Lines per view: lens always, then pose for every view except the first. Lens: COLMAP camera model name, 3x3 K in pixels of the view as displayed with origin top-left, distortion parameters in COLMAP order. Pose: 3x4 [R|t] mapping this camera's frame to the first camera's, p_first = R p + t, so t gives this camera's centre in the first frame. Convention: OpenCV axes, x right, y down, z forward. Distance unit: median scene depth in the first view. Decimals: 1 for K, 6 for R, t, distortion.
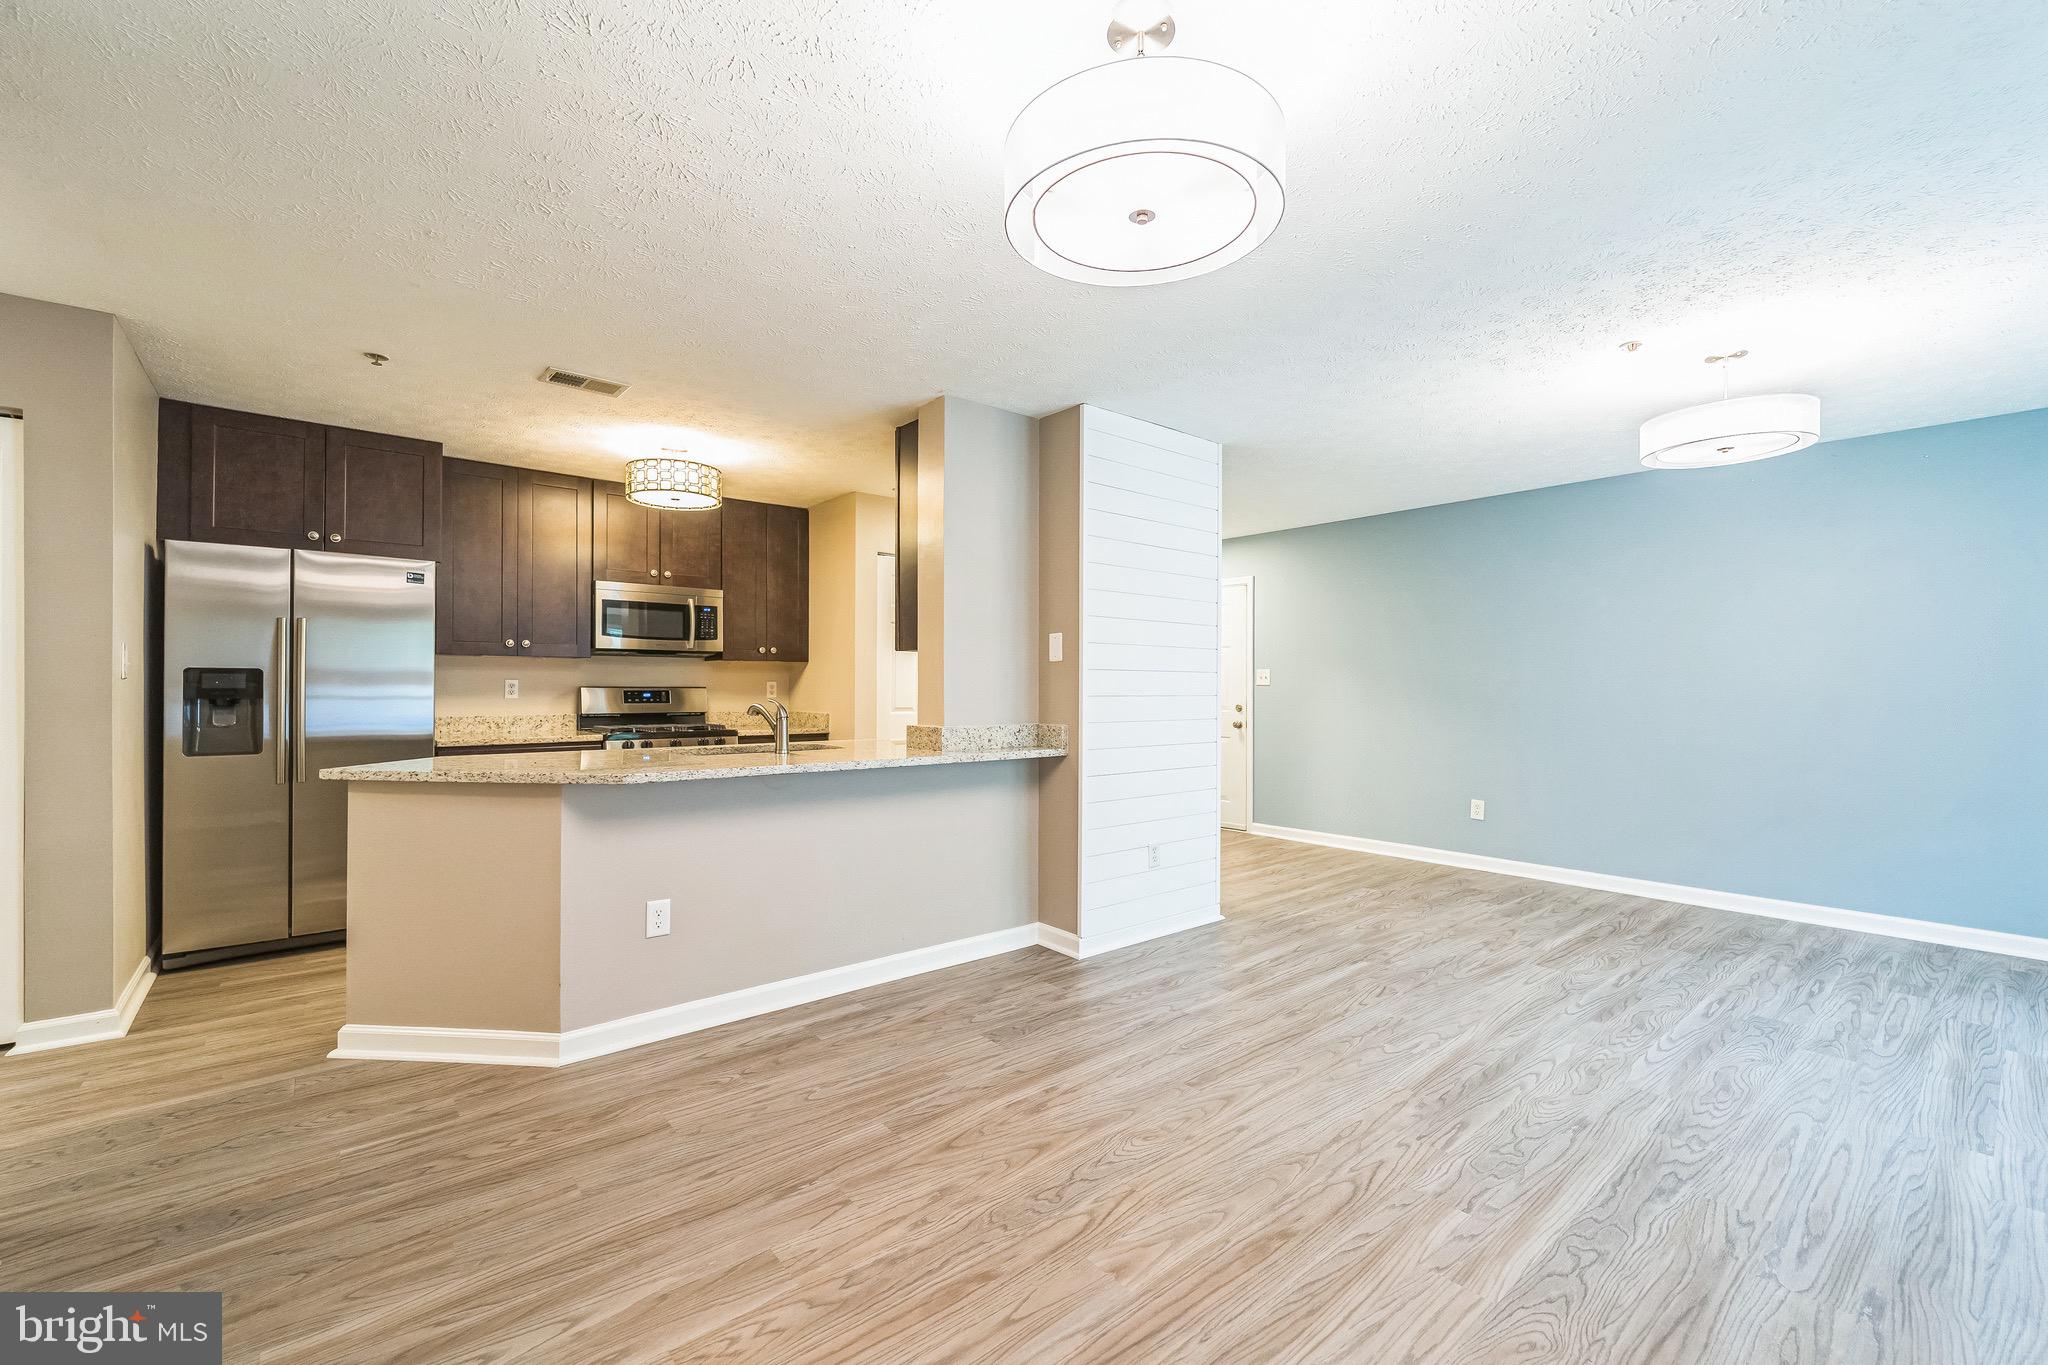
lens RADIAL K [[843.4, 0, 1034.8], [0, 843.4, 682.3], [0, 0, 1]] dist [0.000588, -0.000932]
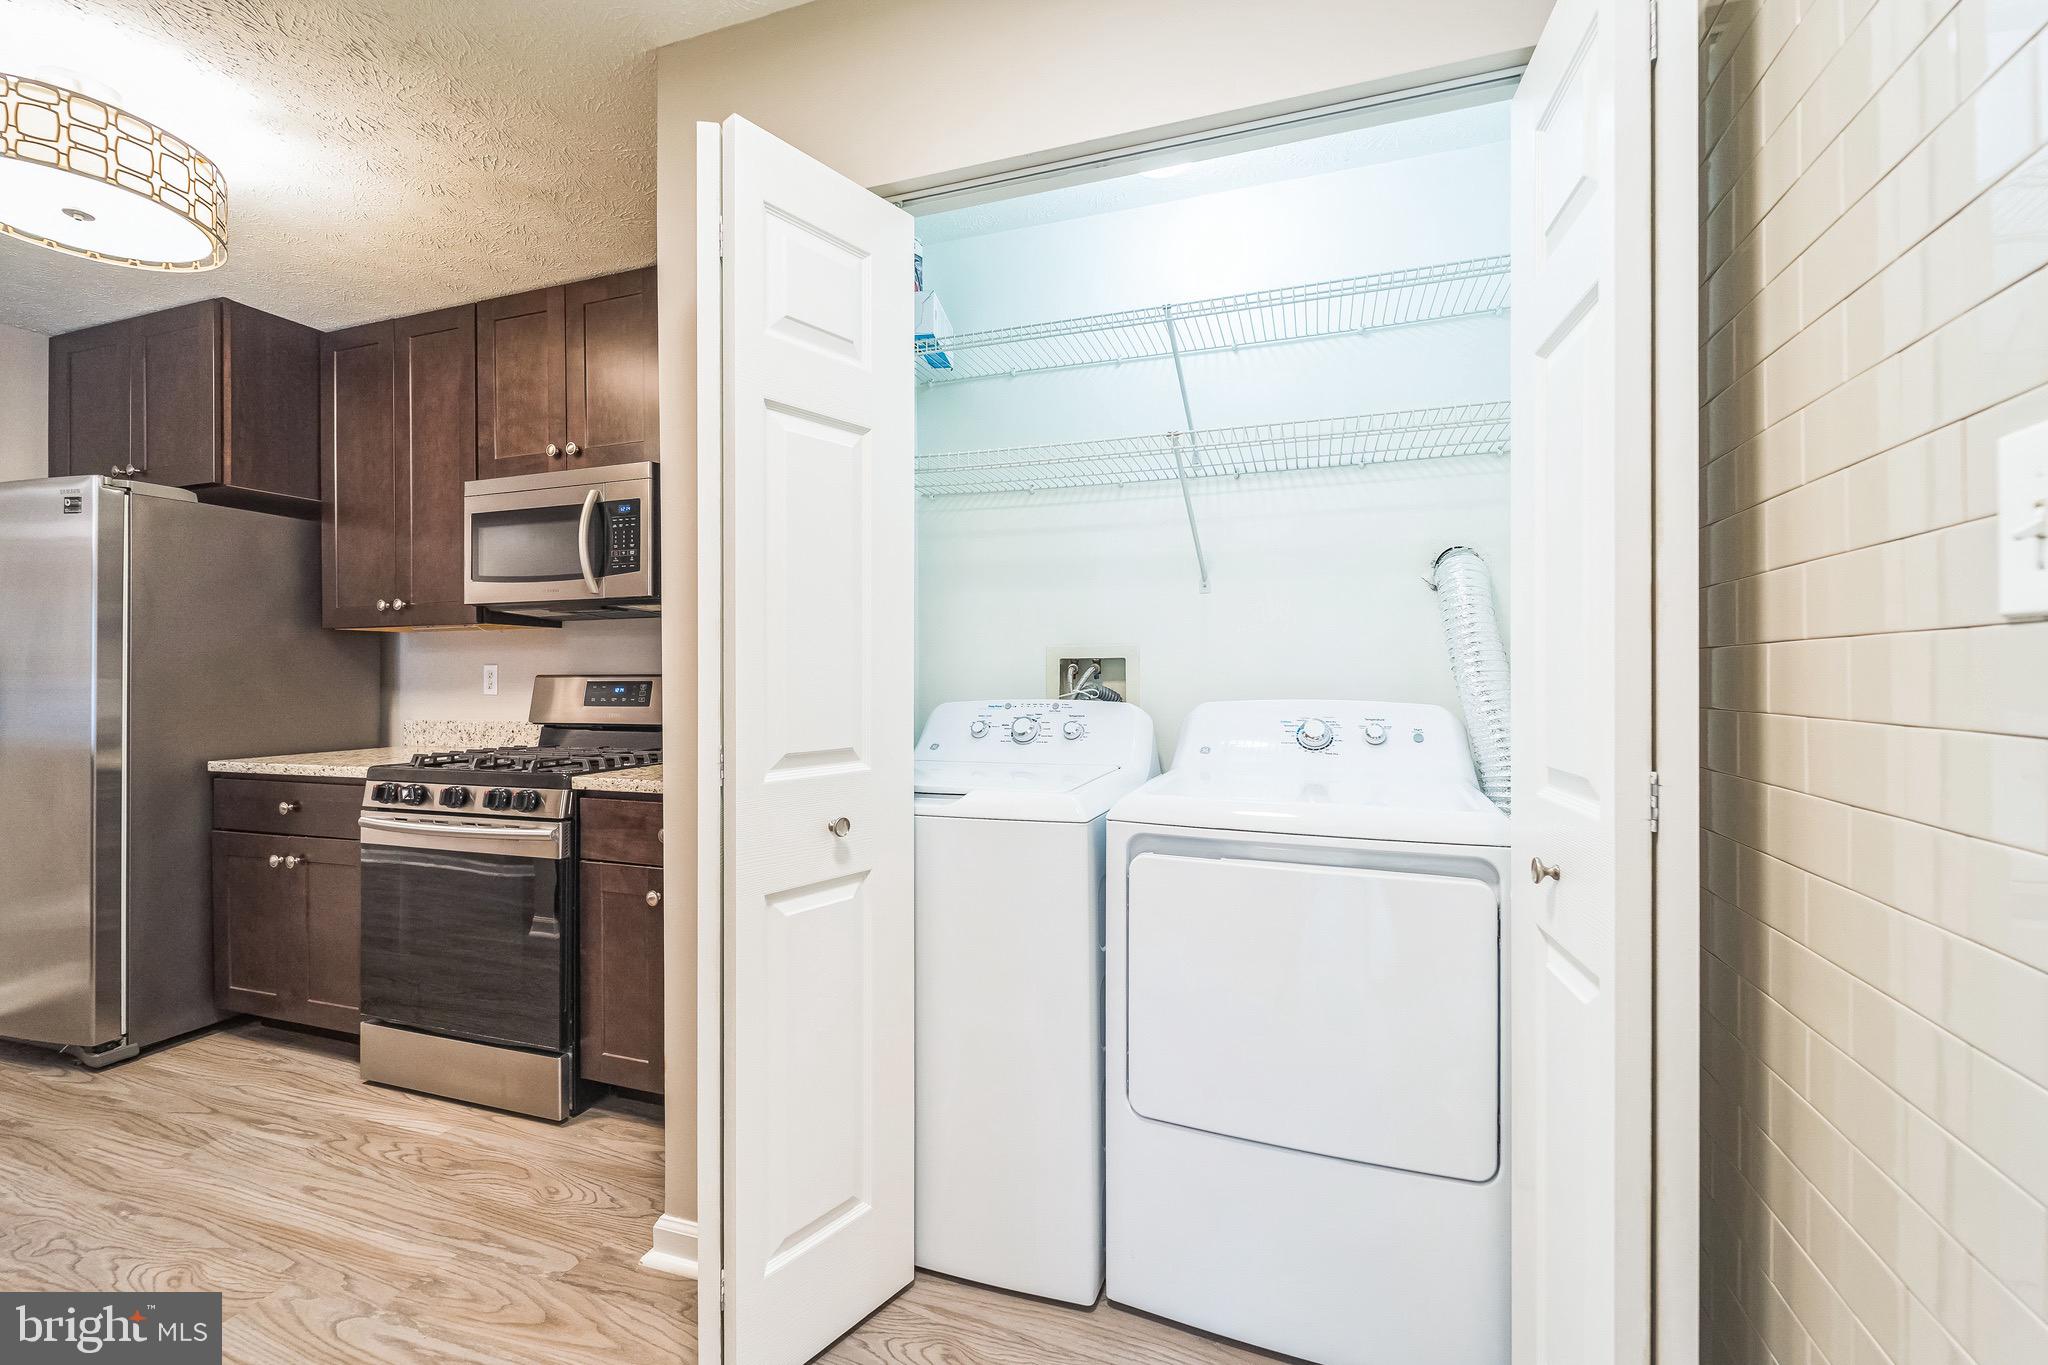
lens RADIAL K [[841.7, 0, 1037.0], [0, 841.7, 677.8], [0, 0, 1]] dist [0.000810, -0.000901]
pose [[0.514150, -0.005211, -0.857684, 0.178092], [0.012343, 0.999923, 0.001324, 0.013523], [0.857611, -0.011267, 0.514175, 1.324795]]
